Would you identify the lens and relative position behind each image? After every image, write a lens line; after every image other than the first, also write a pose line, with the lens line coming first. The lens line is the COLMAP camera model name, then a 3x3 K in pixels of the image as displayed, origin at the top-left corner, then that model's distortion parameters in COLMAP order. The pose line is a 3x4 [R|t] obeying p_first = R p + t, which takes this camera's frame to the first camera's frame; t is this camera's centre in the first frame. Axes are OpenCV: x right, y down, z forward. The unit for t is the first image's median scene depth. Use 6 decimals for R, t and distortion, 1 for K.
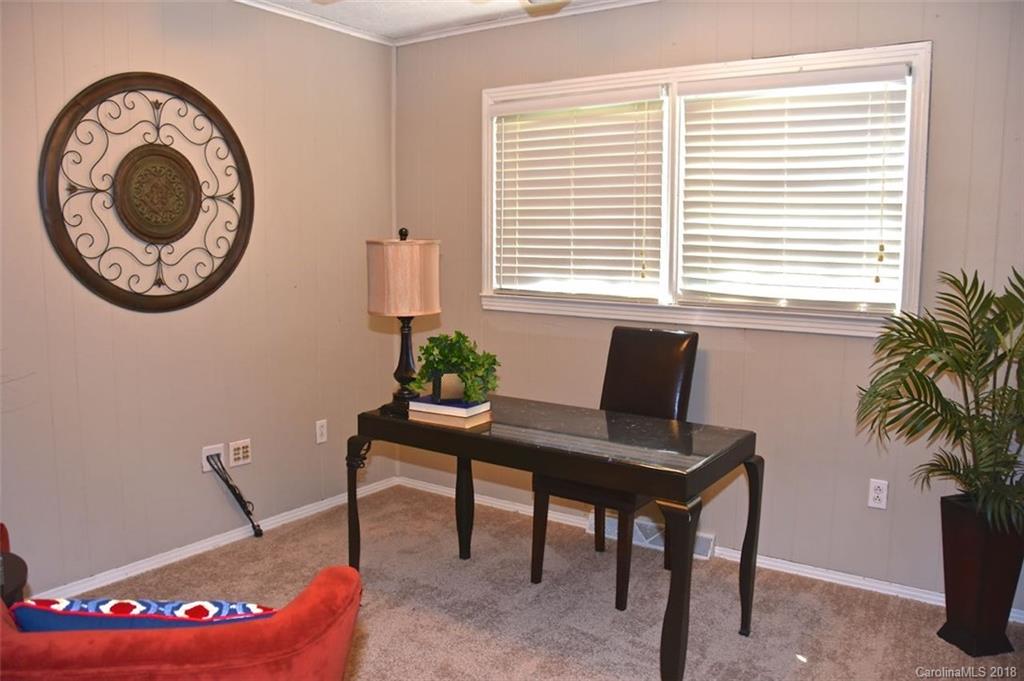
lens RADIAL K [[794.2, 0, 512.9], [0, 794.2, 338.5], [0, 0, 1]] dist [-0.163493, 0.113526]
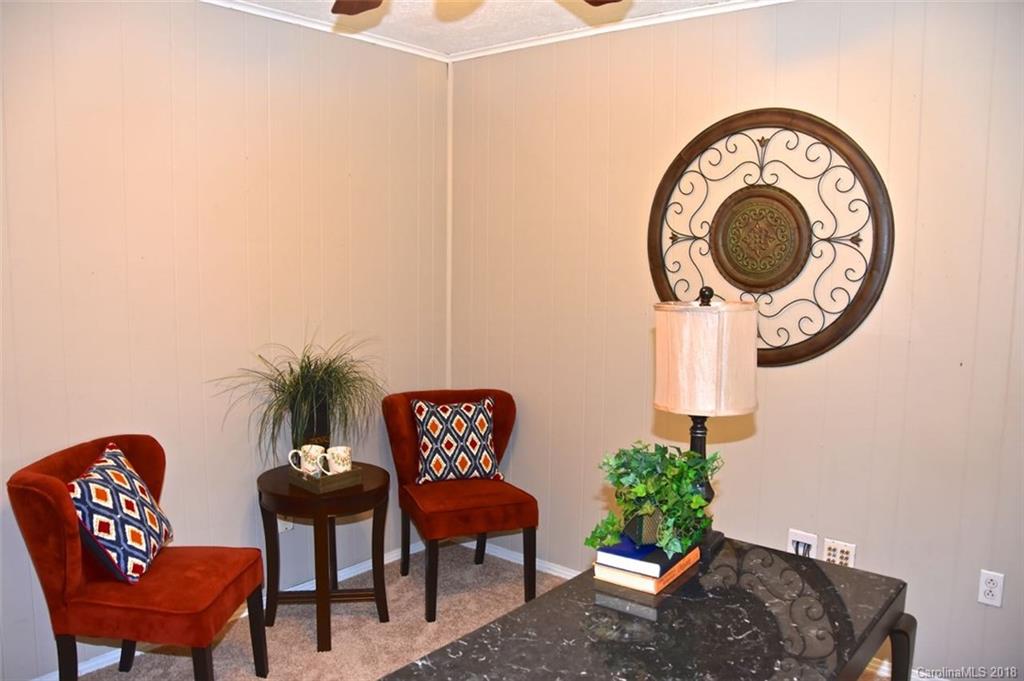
lens RADIAL K [[794.2, 0, 513.4], [0, 794.2, 343.2], [0, 0, 1]] dist [-0.163493, 0.113526]
pose [[-0.122677, 0.101079, -0.987286, 0.513296], [-0.125570, 0.985224, 0.116470, -0.136977], [0.984471, 0.138262, -0.108171, 0.830709]]
